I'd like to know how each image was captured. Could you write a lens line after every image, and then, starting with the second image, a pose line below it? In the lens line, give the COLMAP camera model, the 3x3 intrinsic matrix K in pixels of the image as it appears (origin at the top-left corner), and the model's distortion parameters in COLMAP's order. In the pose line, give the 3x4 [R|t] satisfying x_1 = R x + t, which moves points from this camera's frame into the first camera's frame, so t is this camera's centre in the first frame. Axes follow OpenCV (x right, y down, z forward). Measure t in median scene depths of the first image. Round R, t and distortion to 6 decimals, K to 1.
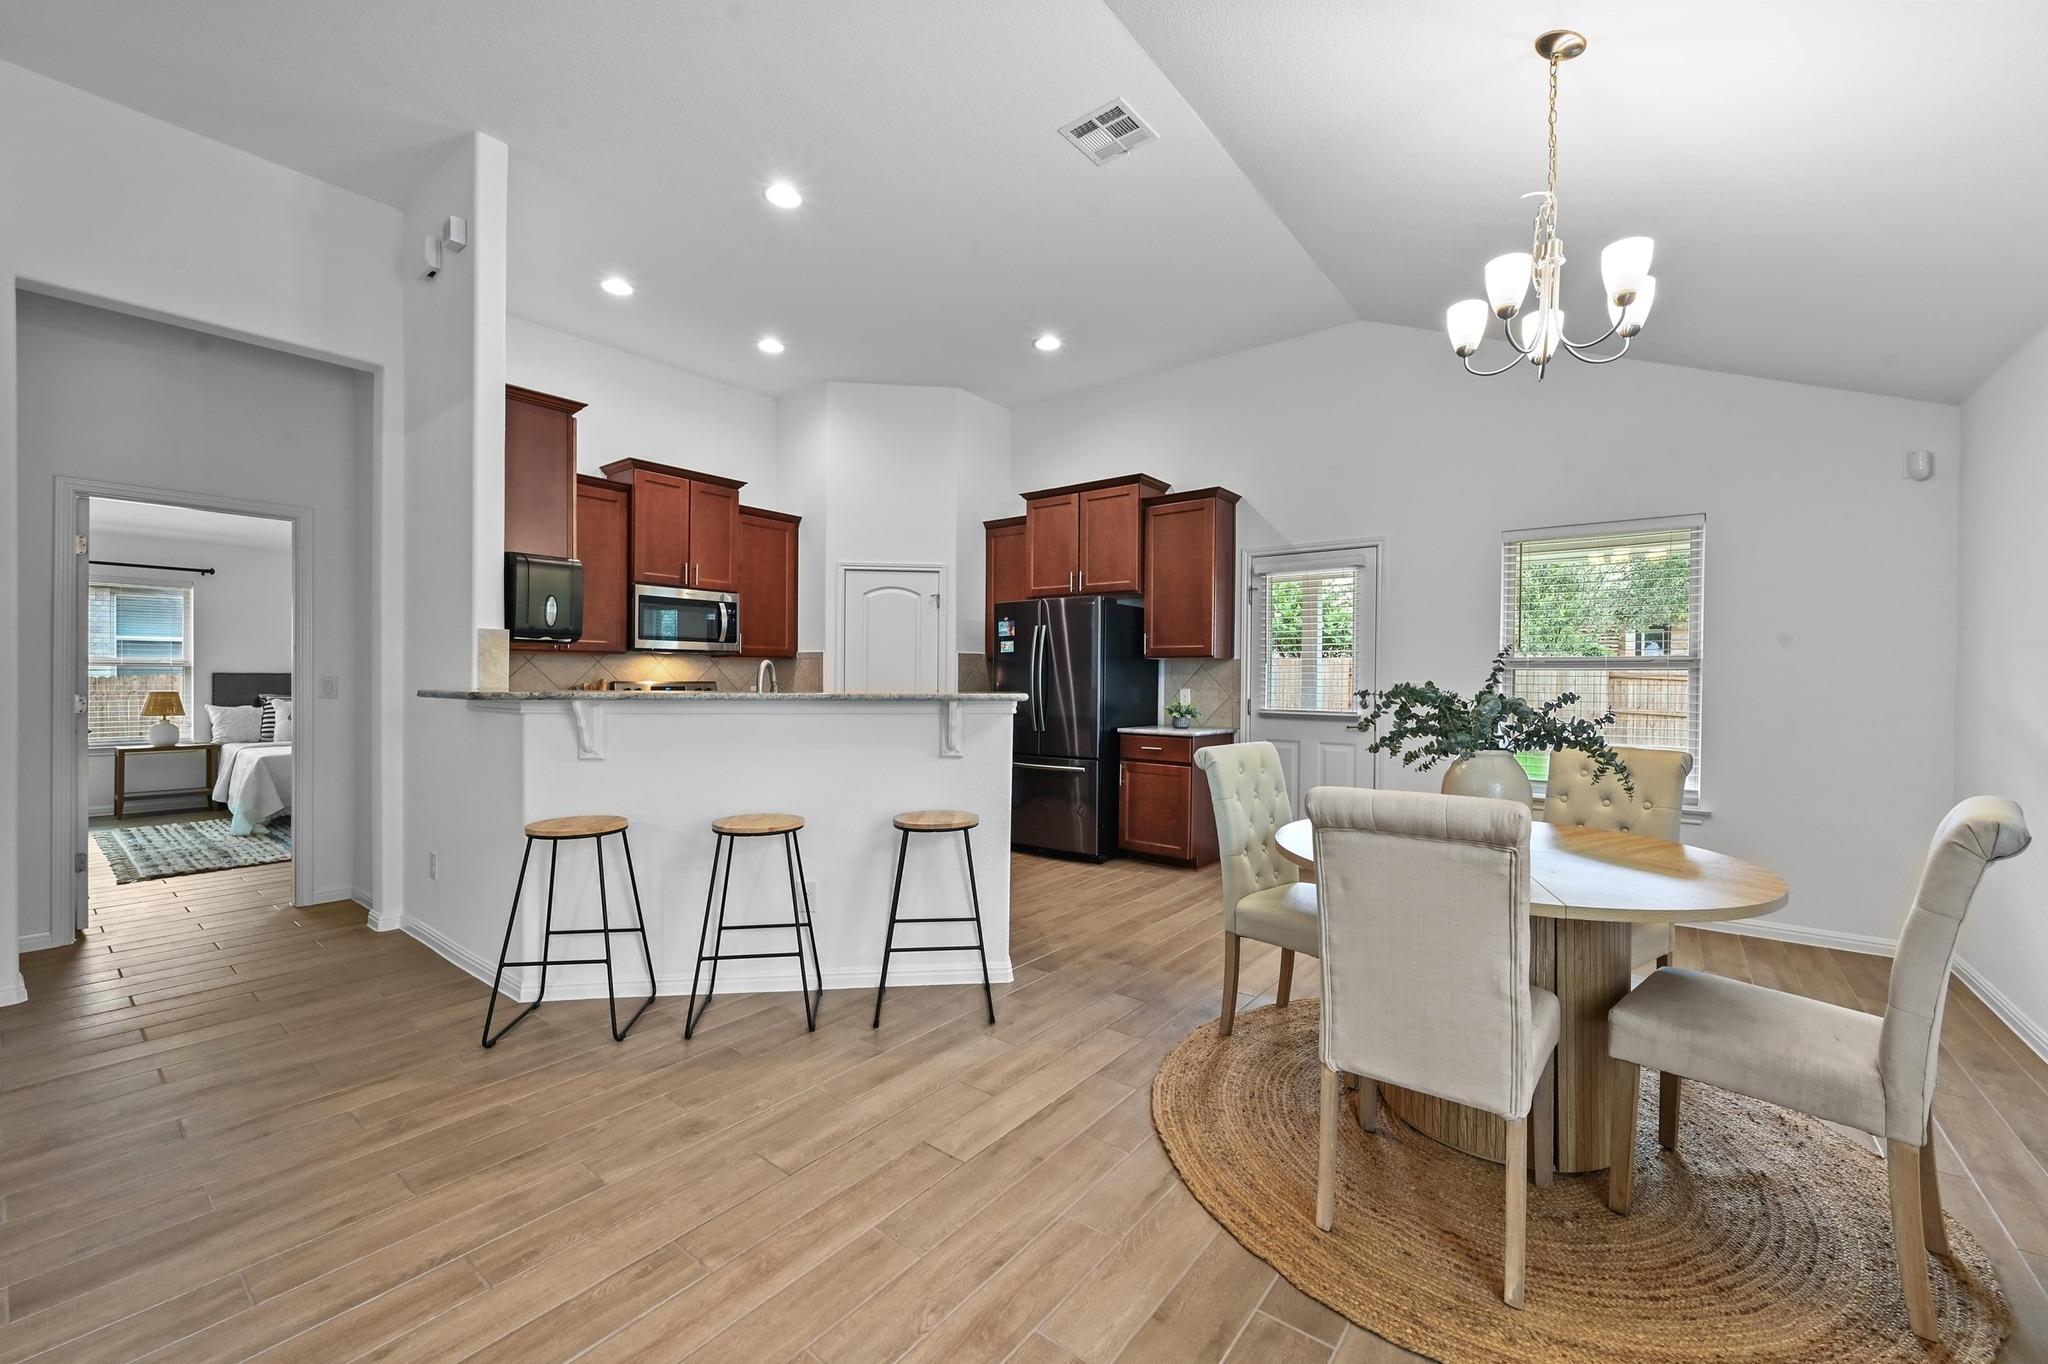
lens RADIAL K [[812.8, 0, 1022.0], [0, 812.8, 686.5], [0, 0, 1]] dist [0.002687, -0.000315]
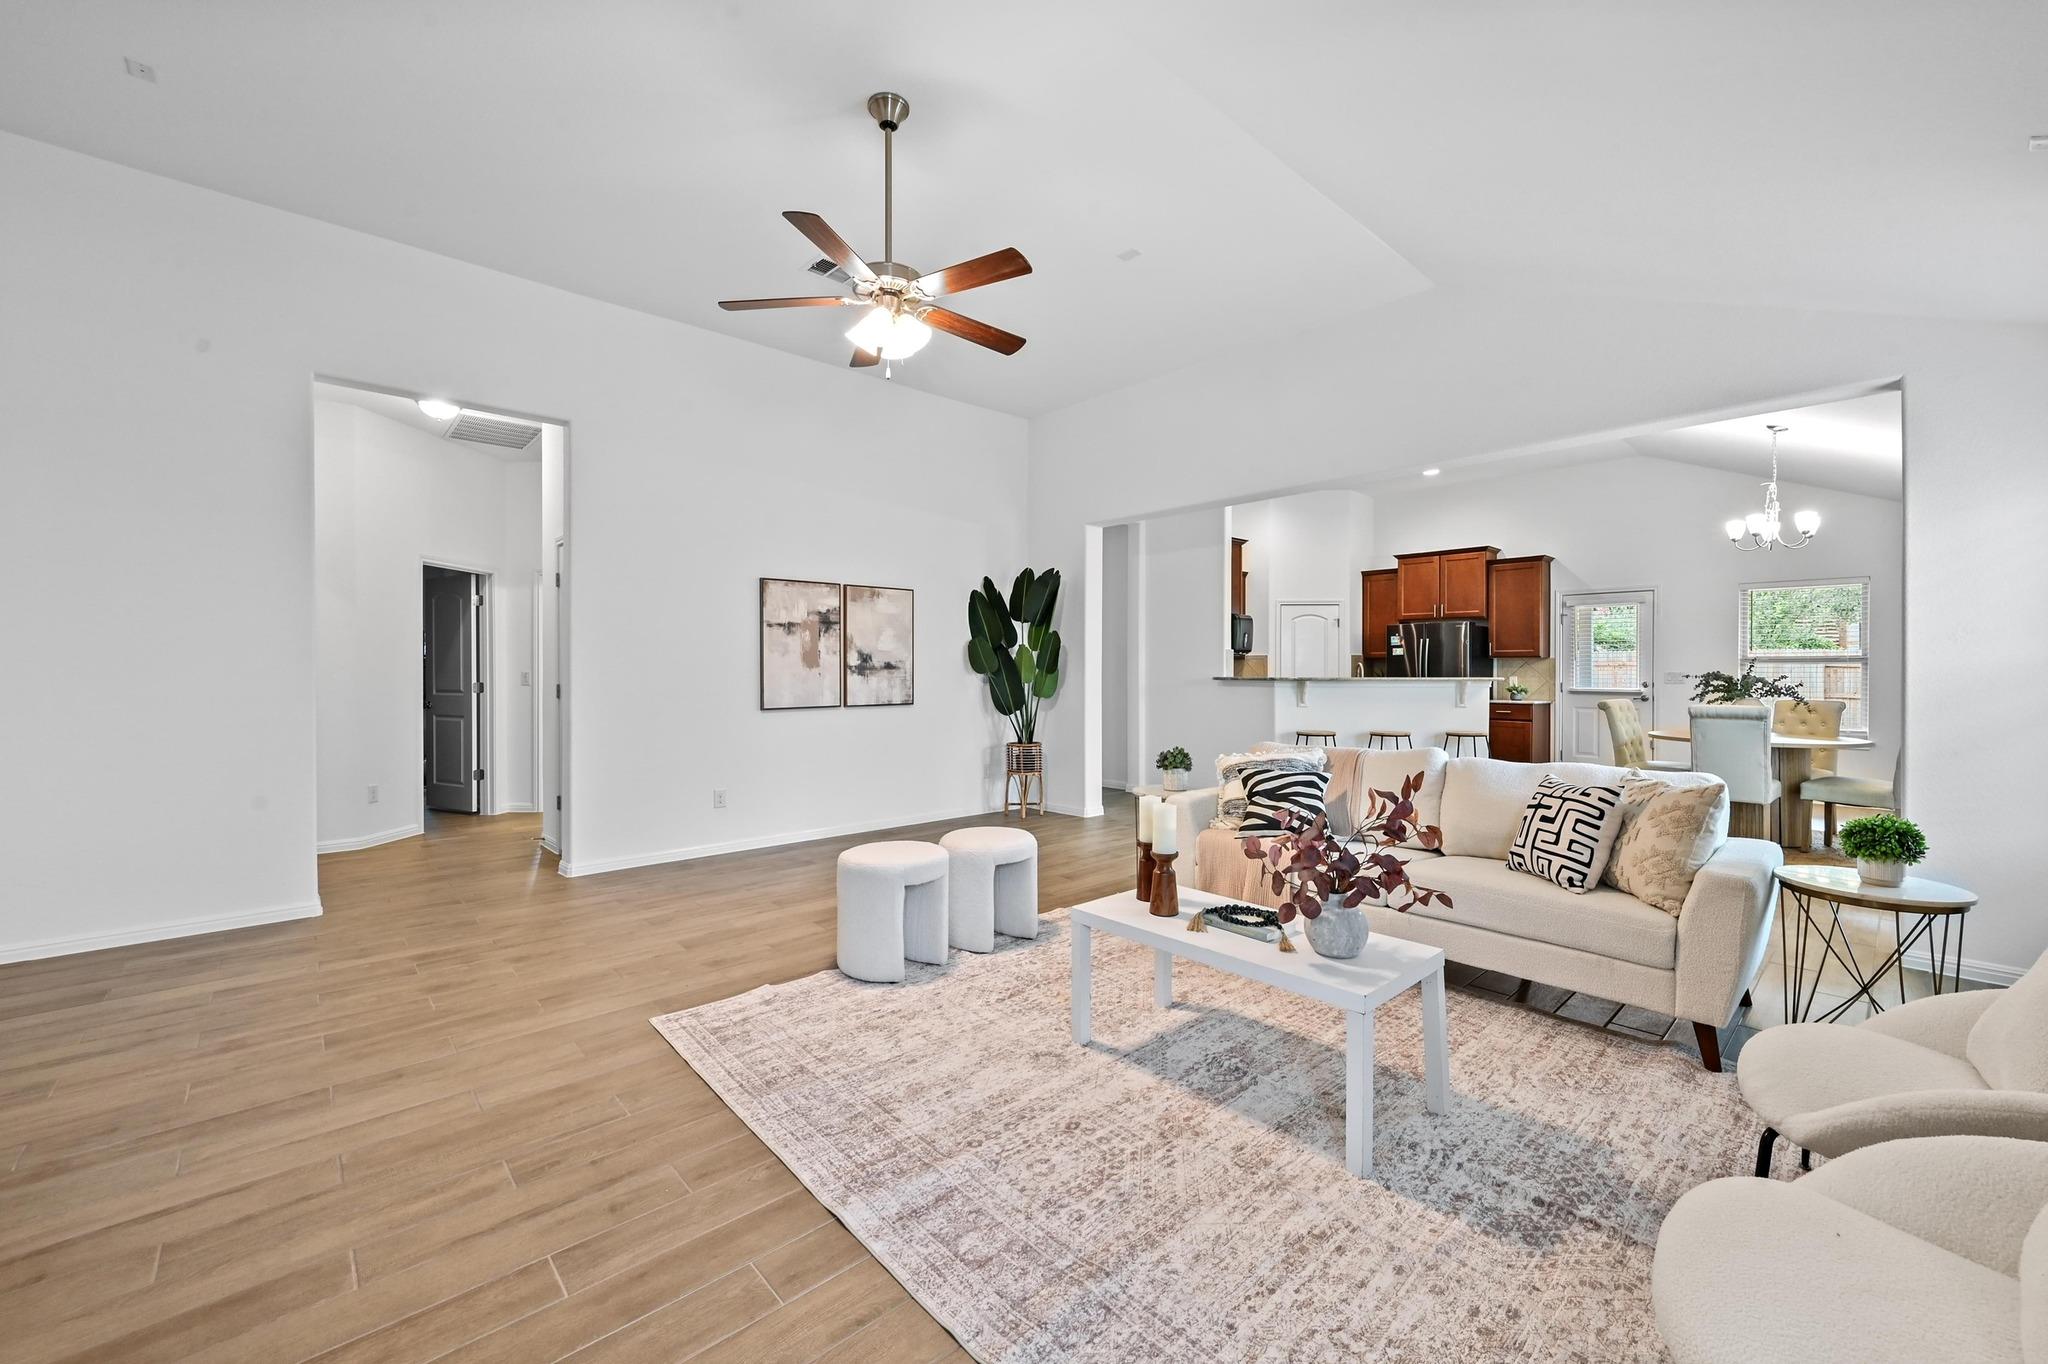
lens RADIAL K [[812.8, 0, 1023.9], [0, 812.8, 672.0], [0, 0, 1]] dist [0.002687, -0.000315]
pose [[0.987022, -0.004784, -0.160513, -1.165387], [0.003543, 0.999962, -0.008015, 0.008815], [0.160546, 0.007342, 0.987001, -1.747180]]
